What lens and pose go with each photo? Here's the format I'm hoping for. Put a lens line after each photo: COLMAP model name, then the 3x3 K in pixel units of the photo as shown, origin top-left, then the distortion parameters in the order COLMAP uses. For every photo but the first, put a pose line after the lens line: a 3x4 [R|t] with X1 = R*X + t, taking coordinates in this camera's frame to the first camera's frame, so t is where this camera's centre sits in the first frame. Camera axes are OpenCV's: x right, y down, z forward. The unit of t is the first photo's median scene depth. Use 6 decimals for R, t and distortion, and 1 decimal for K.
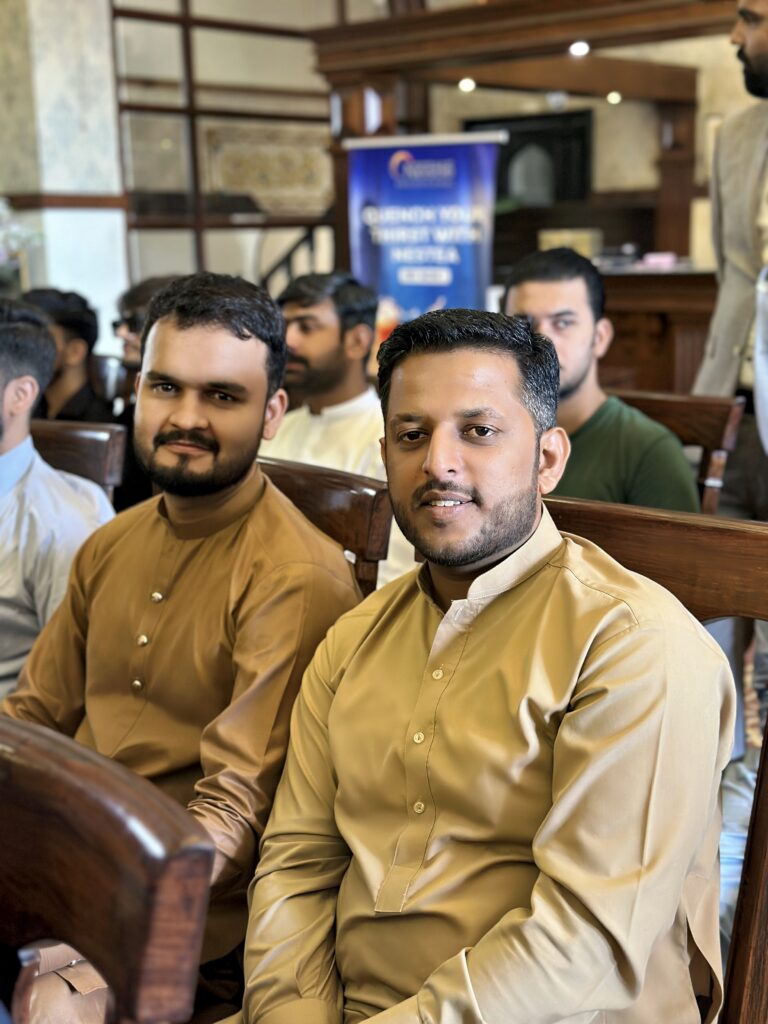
lens RADIAL K [[1395.5, 0, 383.9], [0, 1395.5, 510.1], [0, 0, 1]] dist [0.063893, 0.000000]
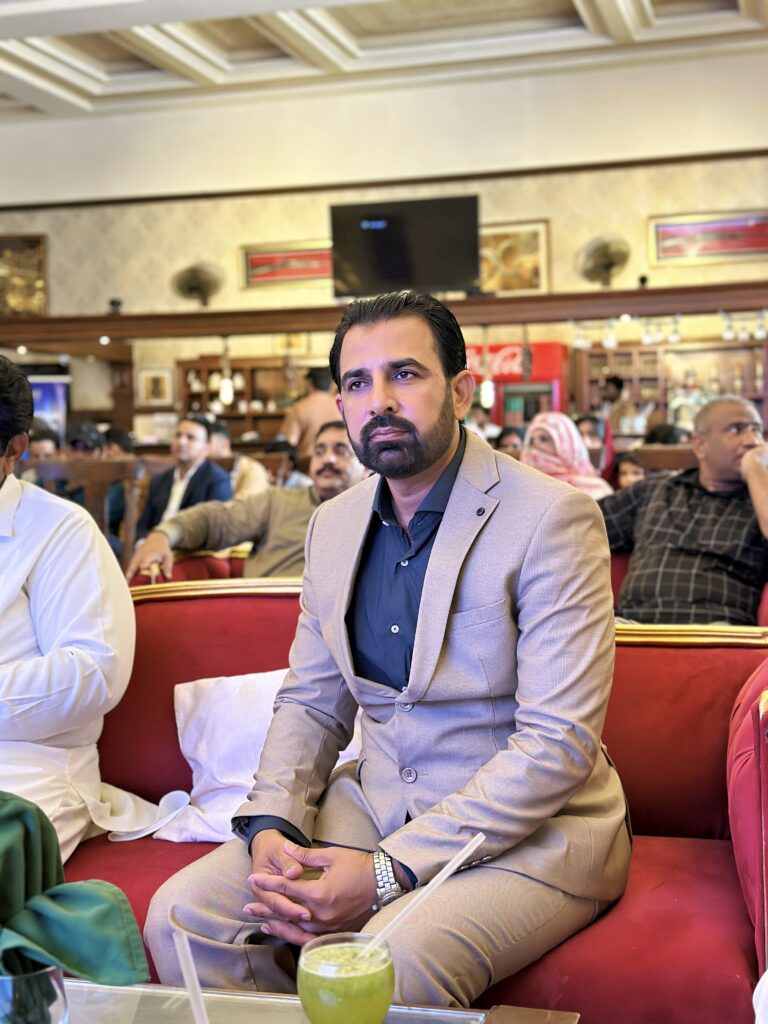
lens RADIAL K [[1395.5, 0, 387.3], [0, 1395.5, 514.8], [0, 0, 1]] dist [0.063893, 0.000000]
pose [[0.900503, -0.012236, 0.434677, -0.318859], [0.082303, 0.986333, -0.142738, 0.214725], [-0.426990, 0.164311, 0.889203, -0.814051]]
